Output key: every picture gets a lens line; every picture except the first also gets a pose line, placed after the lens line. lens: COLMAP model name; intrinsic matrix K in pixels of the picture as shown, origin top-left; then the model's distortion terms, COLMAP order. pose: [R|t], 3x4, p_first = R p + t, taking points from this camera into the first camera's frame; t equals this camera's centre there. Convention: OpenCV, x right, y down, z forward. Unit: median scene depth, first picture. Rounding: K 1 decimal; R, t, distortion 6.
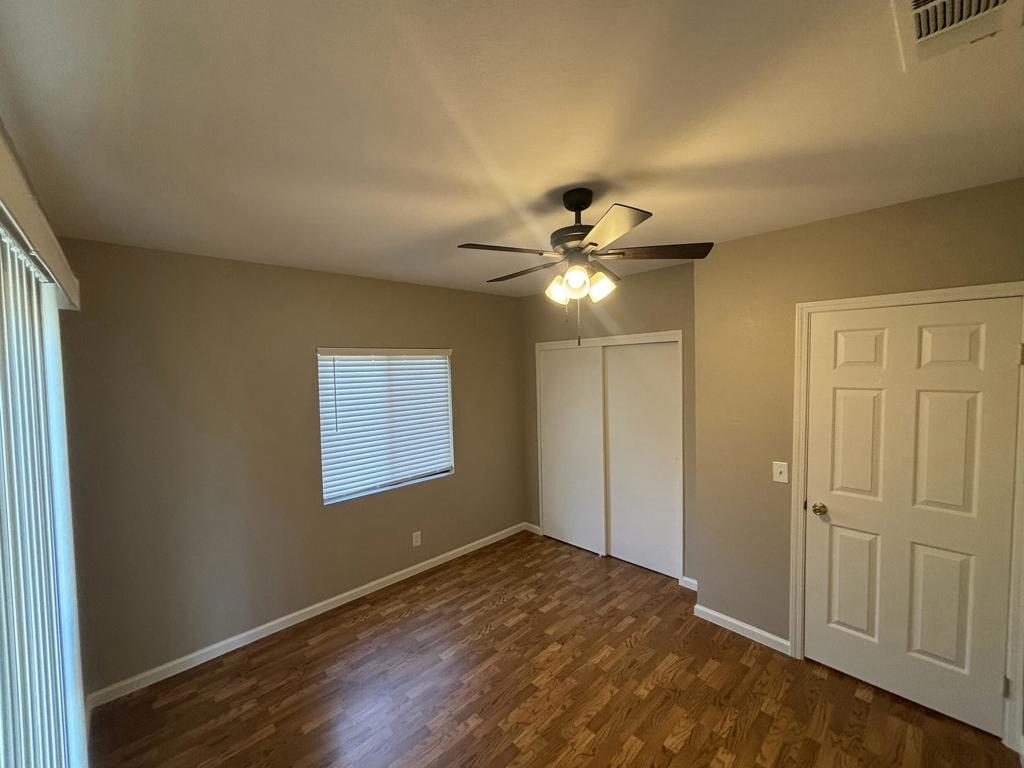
lens RADIAL K [[412.5, 0, 508.5], [0, 412.5, 384.1], [0, 0, 1]] dist [0.000881, 0.000968]
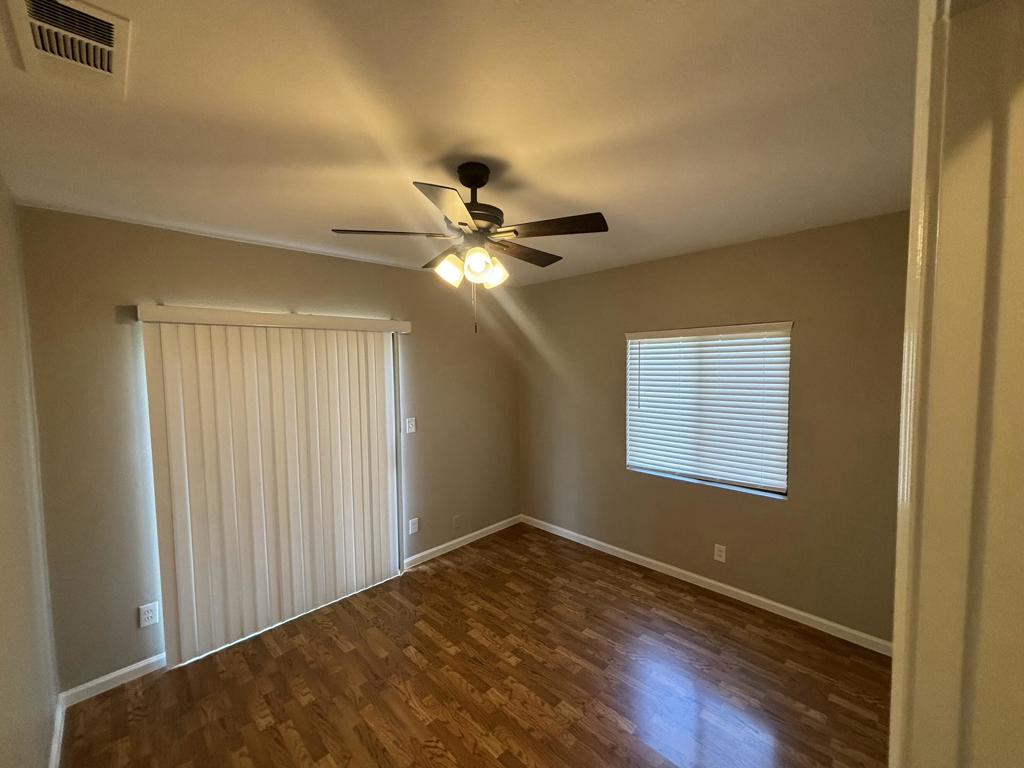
lens RADIAL K [[412.5, 0, 508.5], [0, 412.5, 384.1], [0, 0, 1]] dist [0.000881, 0.000968]
pose [[0.034505, 0.090179, -0.995328, 0.717737], [-0.020181, 0.995780, 0.089521, -0.044309], [0.999201, 0.016998, 0.036179, 0.667110]]
